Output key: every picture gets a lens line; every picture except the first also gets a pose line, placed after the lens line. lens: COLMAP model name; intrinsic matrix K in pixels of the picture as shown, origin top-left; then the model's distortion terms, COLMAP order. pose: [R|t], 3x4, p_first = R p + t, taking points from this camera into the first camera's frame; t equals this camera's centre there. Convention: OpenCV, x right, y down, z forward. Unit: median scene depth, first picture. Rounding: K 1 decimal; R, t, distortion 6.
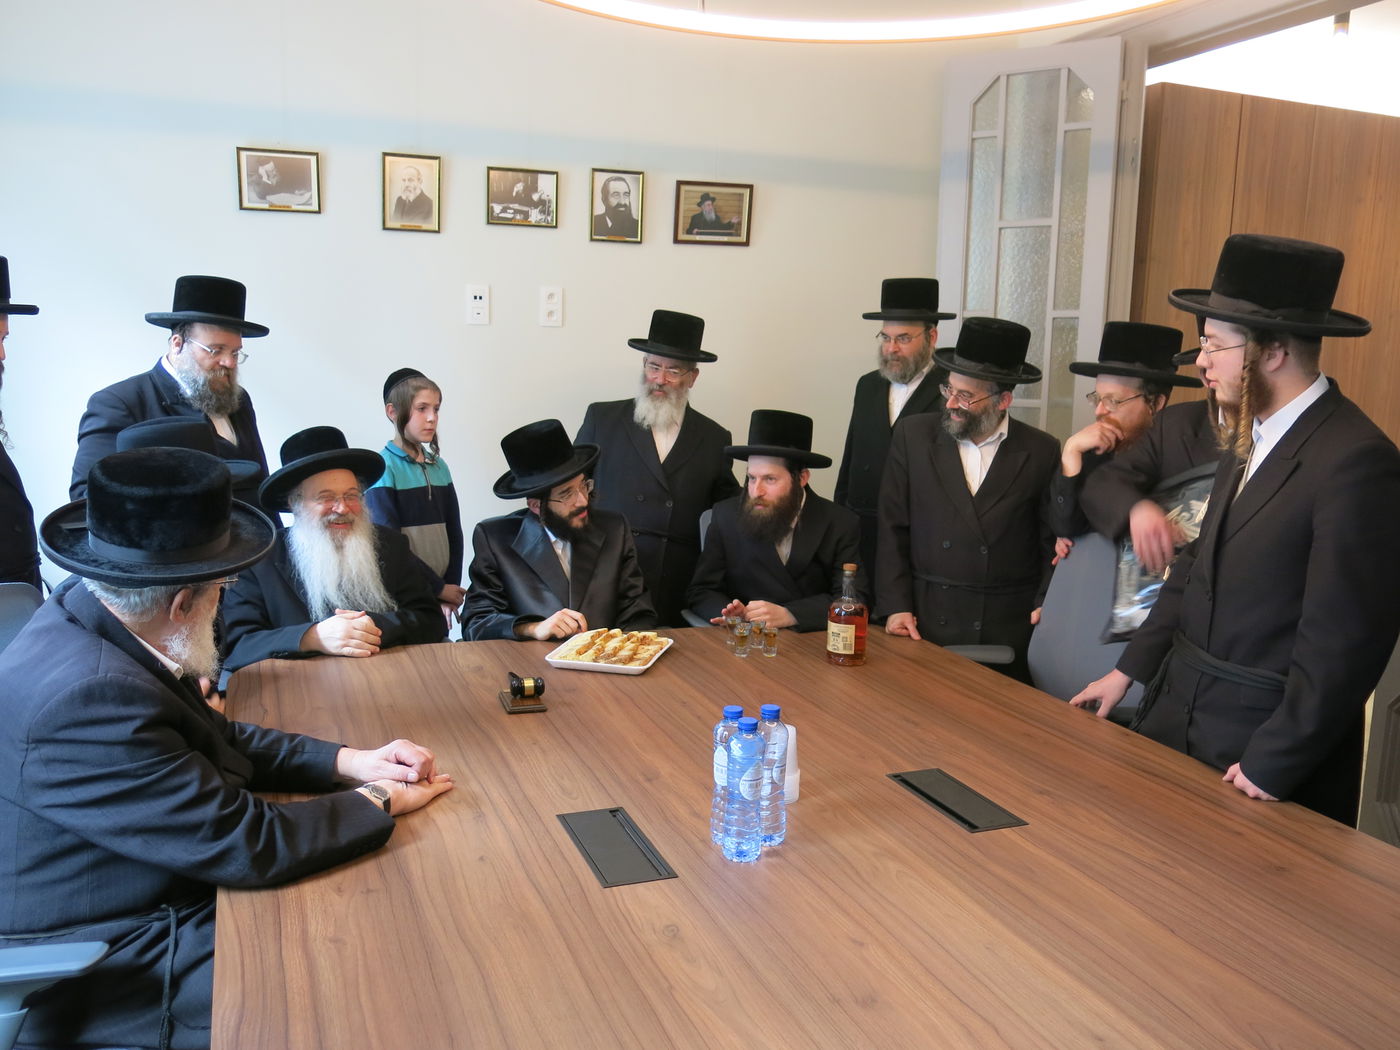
lens RADIAL K [[1178.5, 0, 700.0], [0, 1178.5, 525.0], [0, 0, 1]] dist [-0.007960, -0.004081]
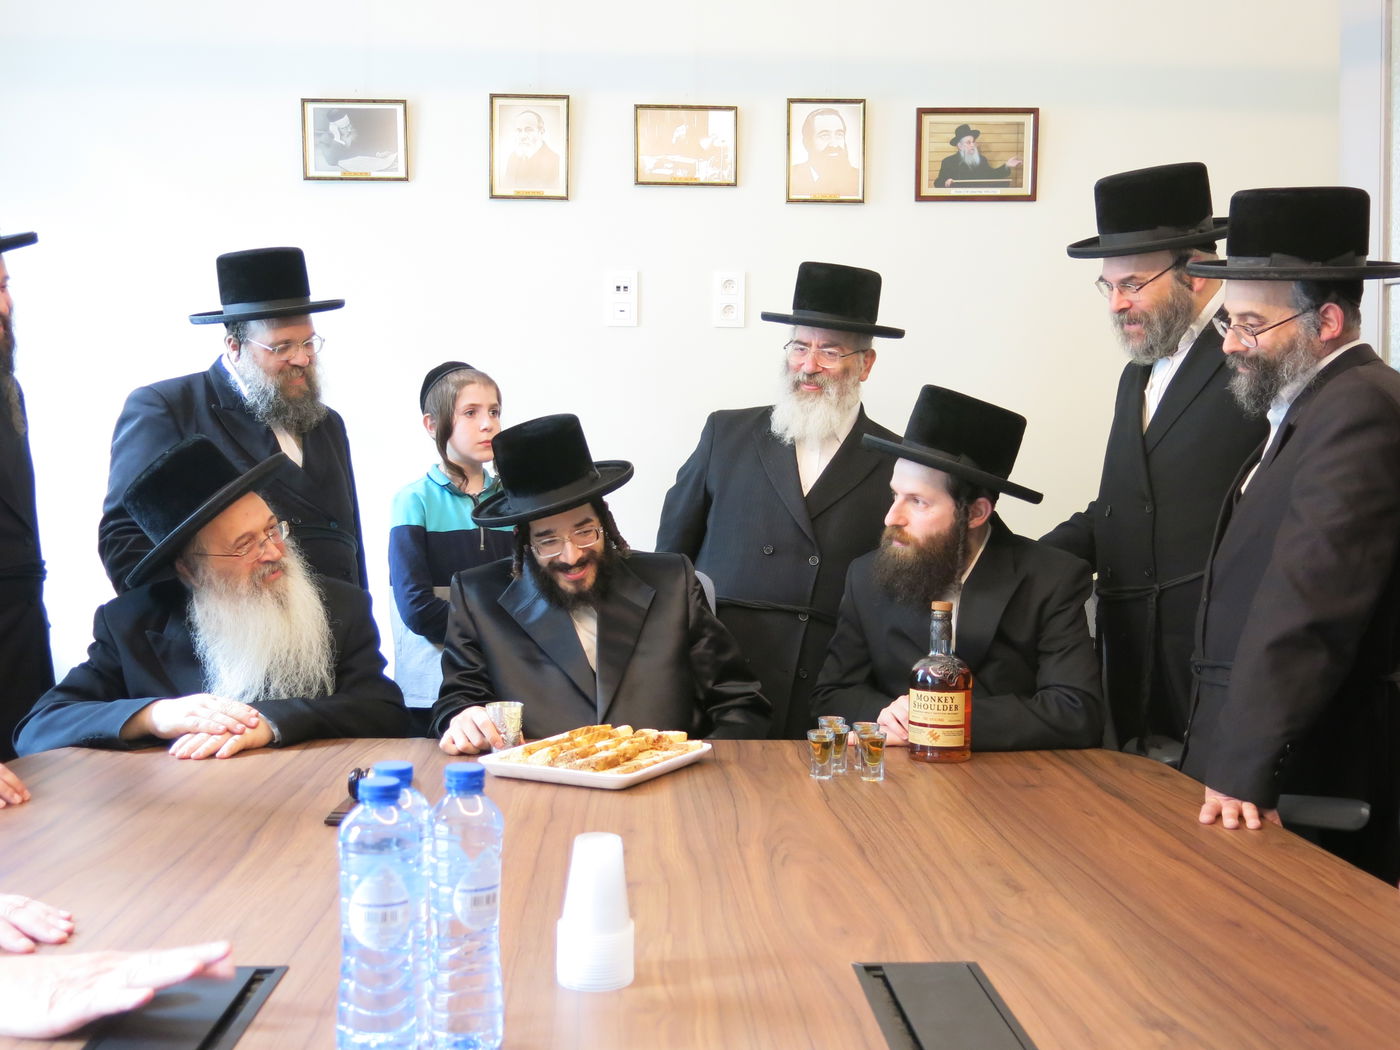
lens RADIAL K [[1537.2, 0, 700.0], [0, 1537.2, 525.0], [0, 0, 1]] dist [-0.034252, 0.004950]
pose [[0.947491, -0.006623, -0.319713, 0.159090], [-0.032689, 0.992542, -0.117438, 0.056726], [0.318106, 0.121722, 0.940209, 0.188023]]
